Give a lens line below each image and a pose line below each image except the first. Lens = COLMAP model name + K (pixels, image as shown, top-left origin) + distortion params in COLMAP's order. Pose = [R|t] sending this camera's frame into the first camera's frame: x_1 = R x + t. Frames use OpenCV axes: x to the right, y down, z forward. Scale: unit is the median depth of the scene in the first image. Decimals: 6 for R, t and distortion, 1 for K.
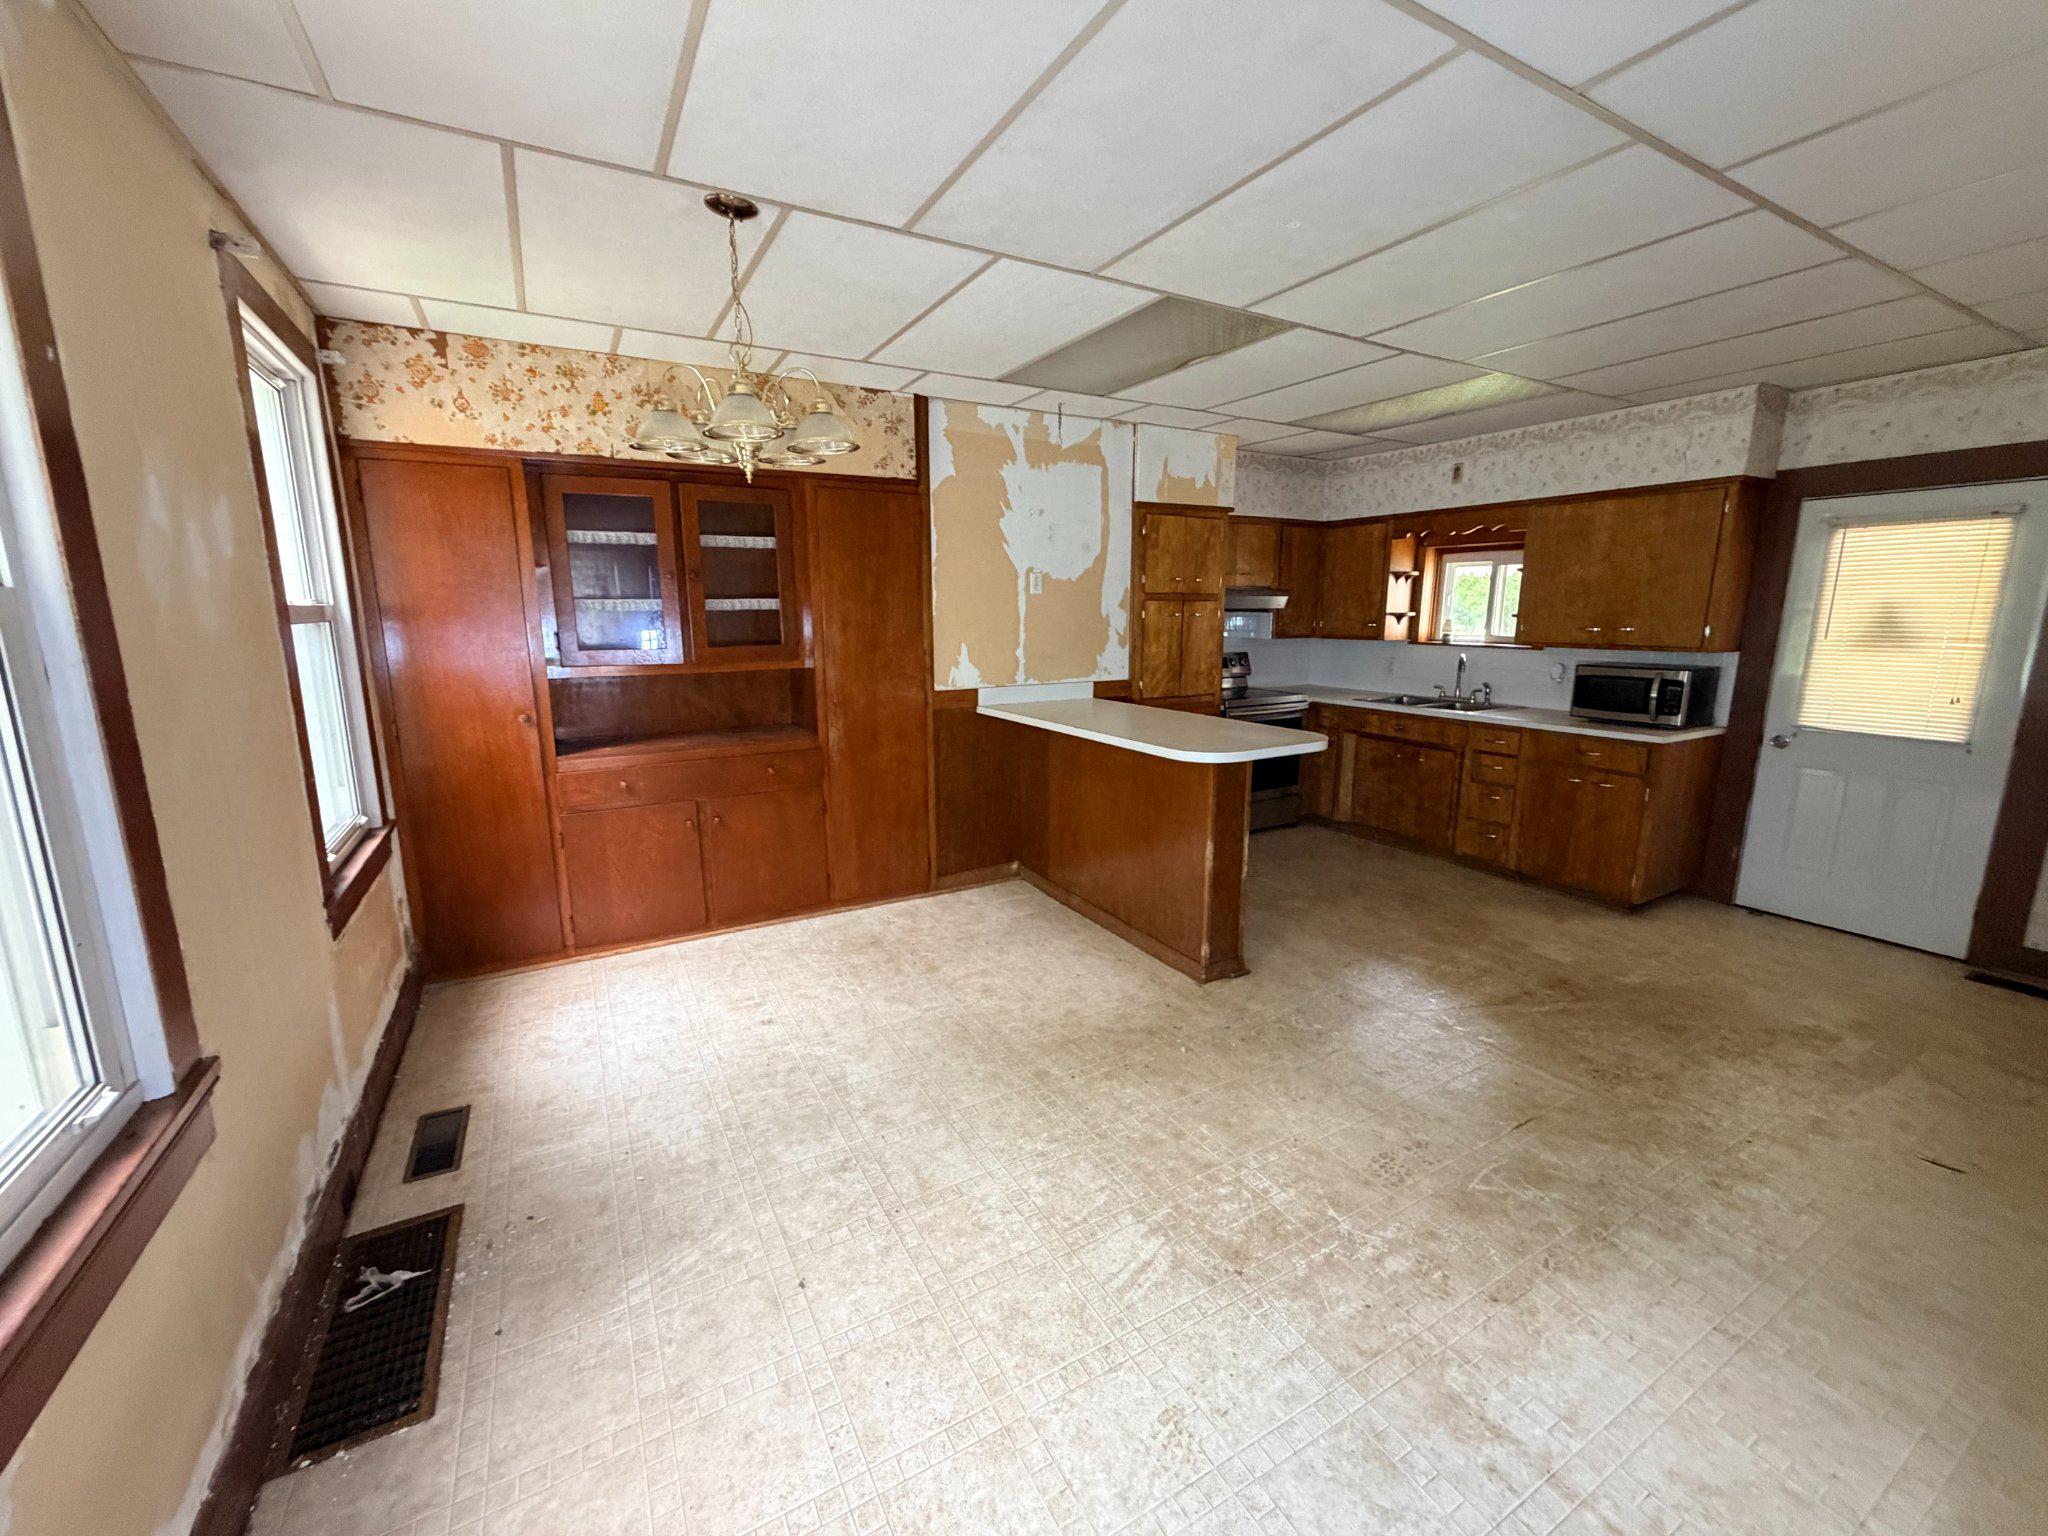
lens RADIAL K [[818.2, 0, 1020.1], [0, 818.2, 767.9], [0, 0, 1]] dist [-0.000135, 0.000042]
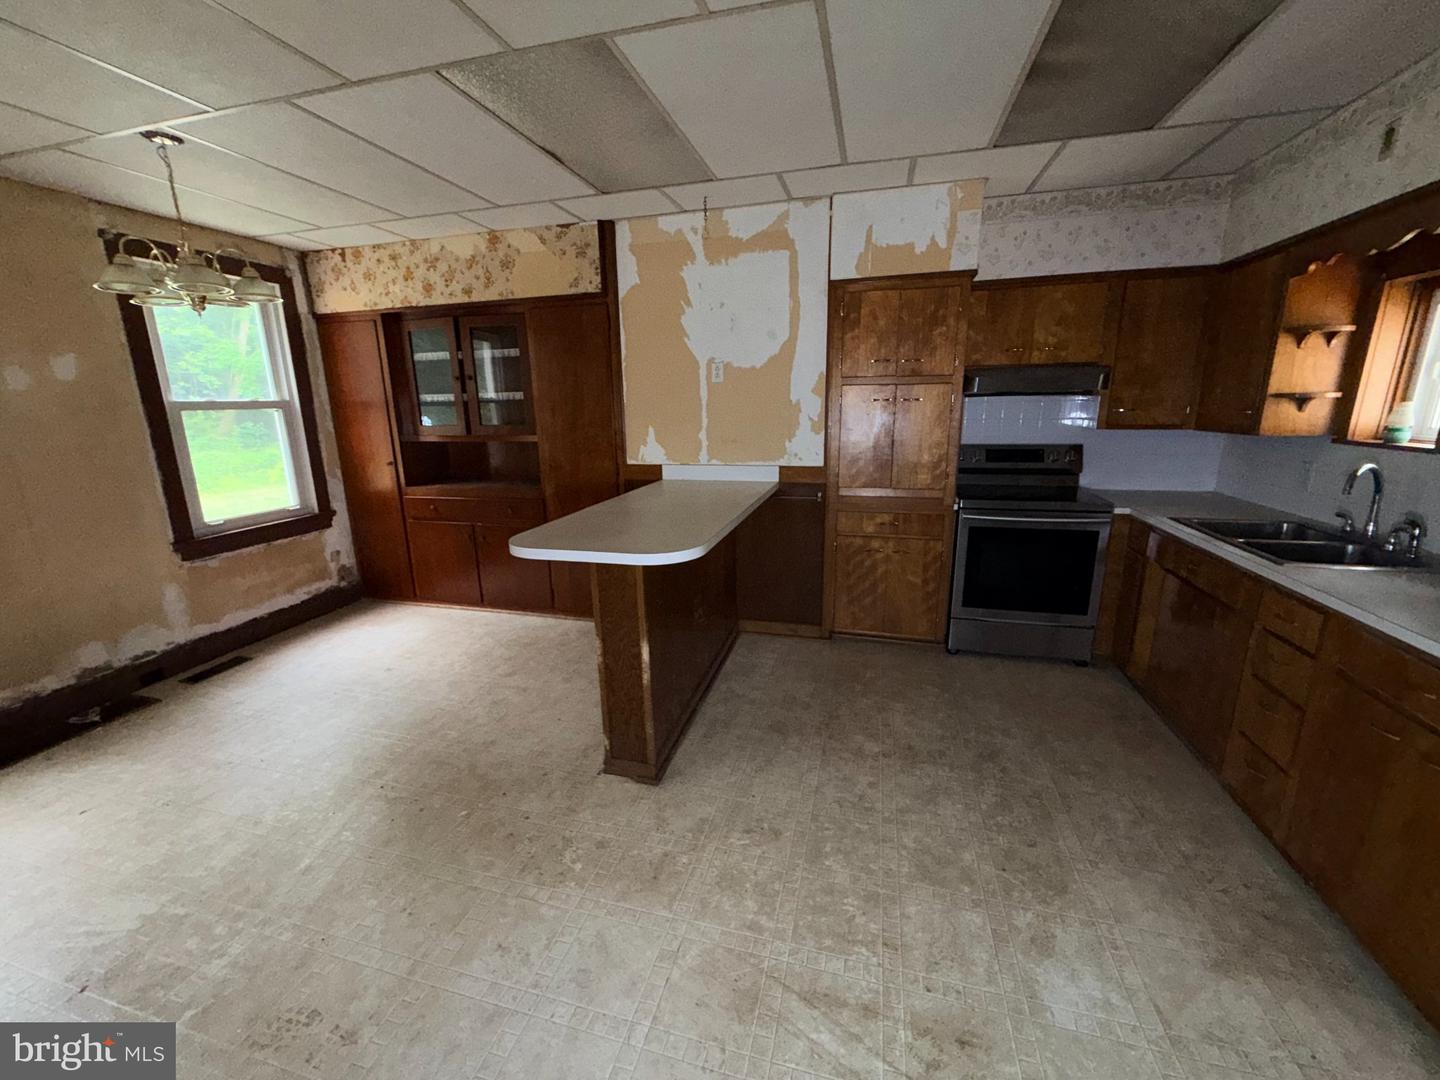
lens RADIAL K [[575.0, 0, 717.6], [0, 575.0, 540.3], [0, 0, 1]] dist [-0.000208, 0.000401]
pose [[0.708788, 0.158912, -0.687289, 0.660309], [-0.122089, 0.987227, 0.102355, -0.093092], [0.694776, 0.011363, 0.719136, 0.506399]]
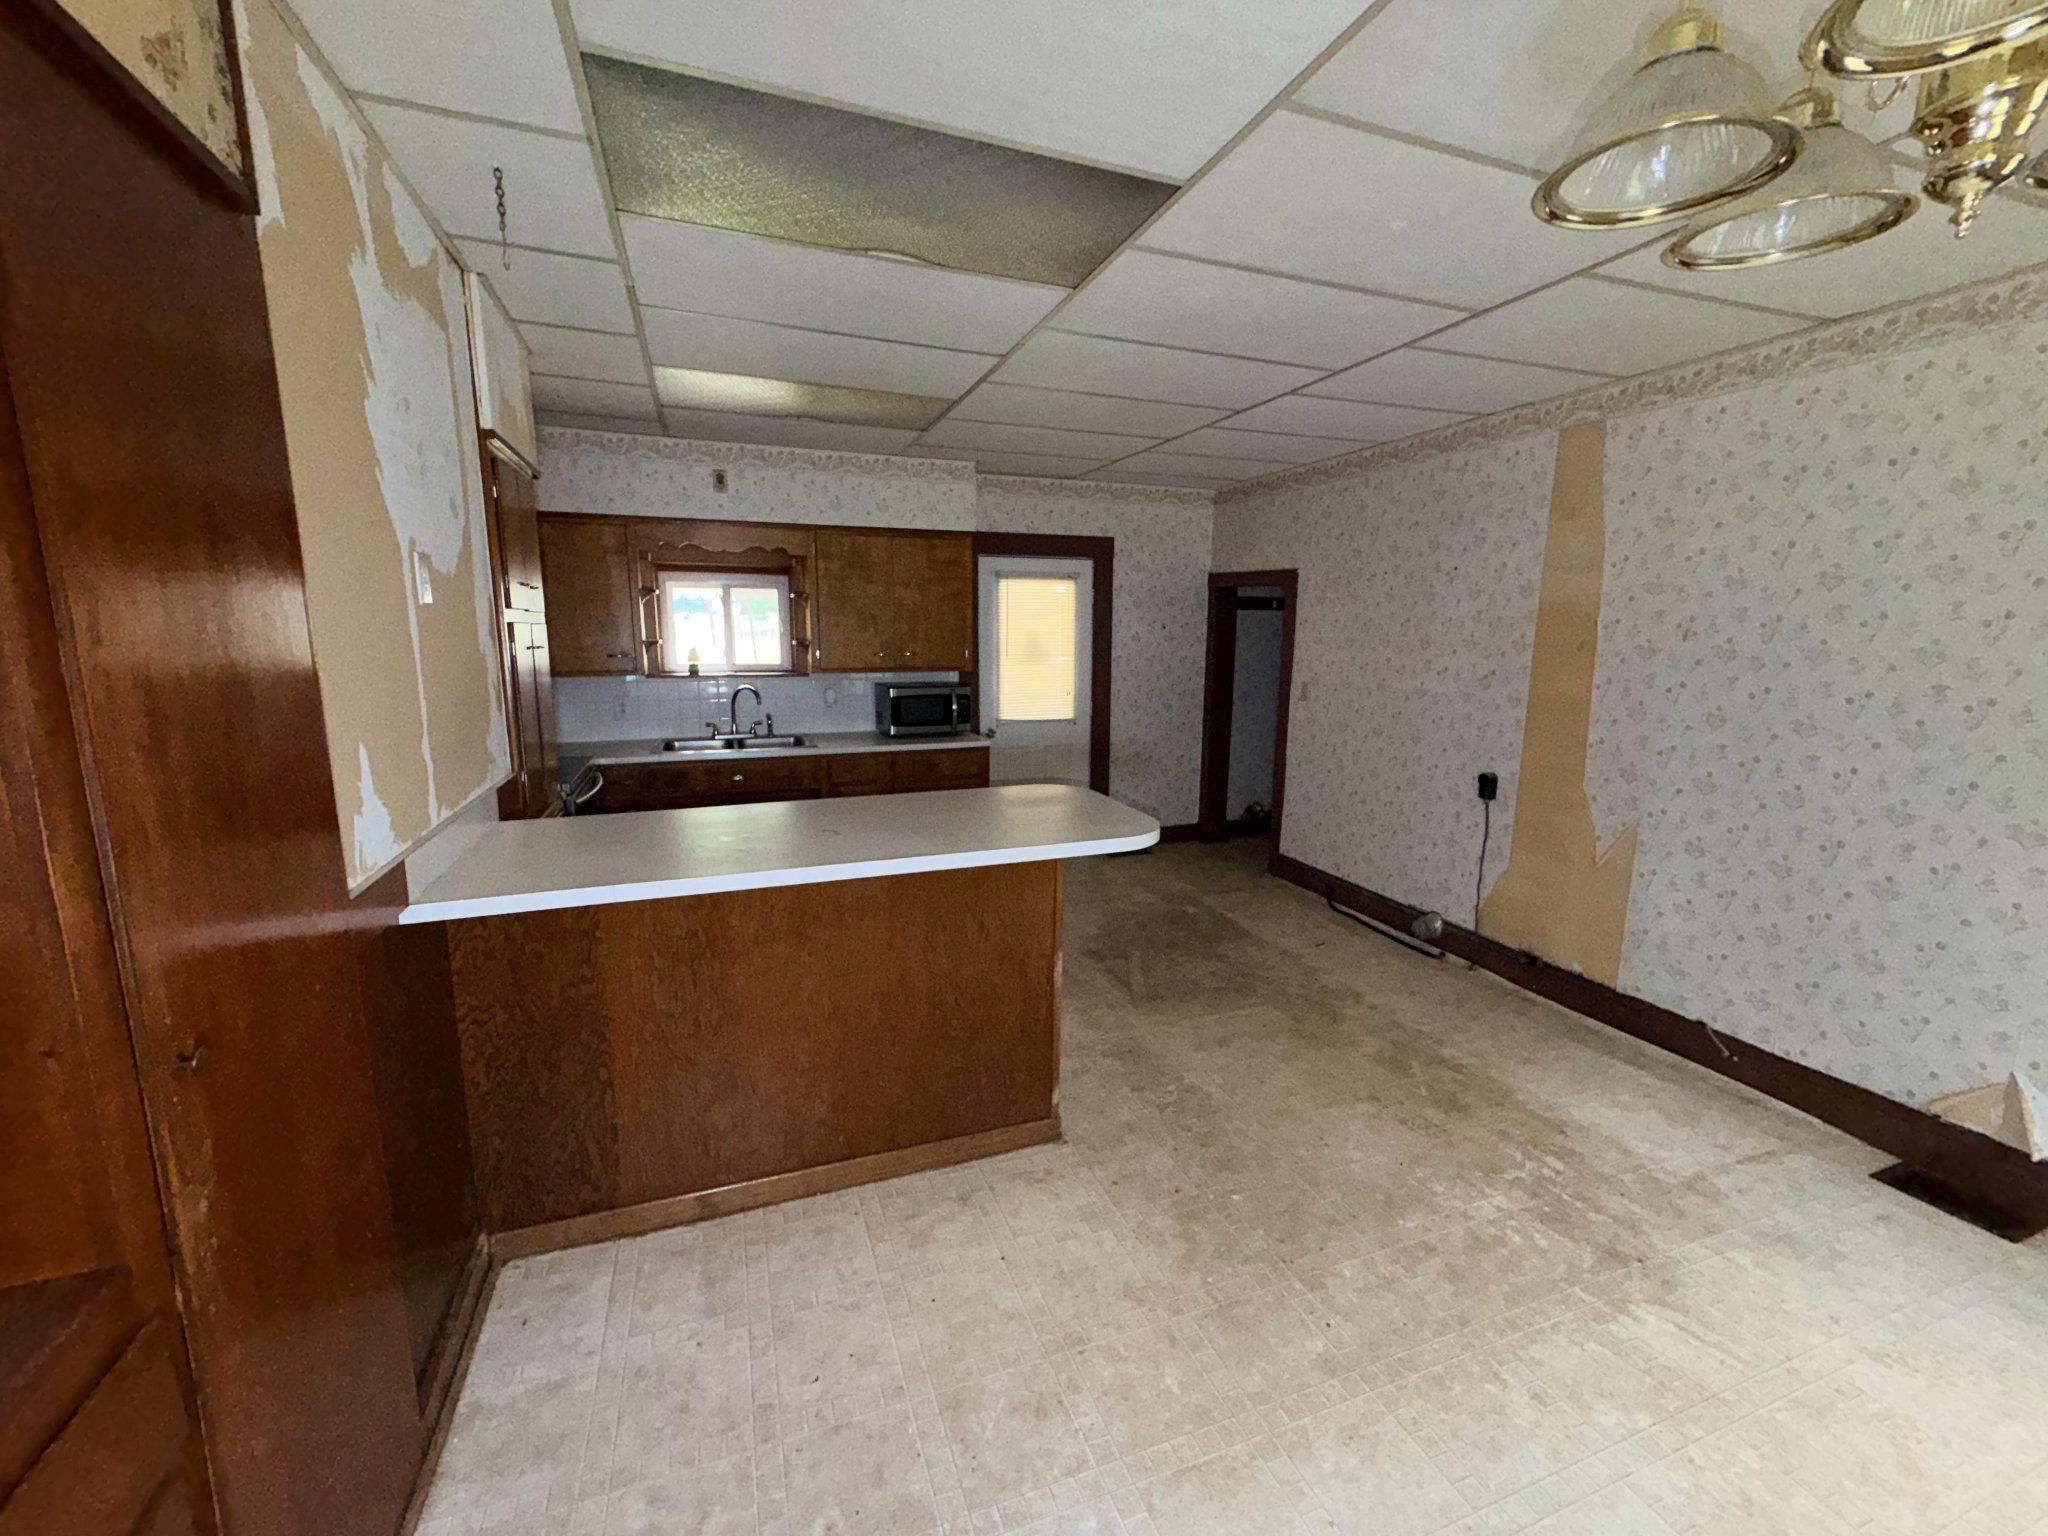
lens RADIAL K [[817.1, 0, 1016.5], [0, 817.1, 766.6], [0, 0, 1]] dist [-0.000574, 0.000374]
pose [[0.161800, -0.159911, 0.973781, -0.393962], [0.185234, 0.974165, 0.129196, -0.147914], [-0.969283, 0.159473, 0.187241, 0.730734]]
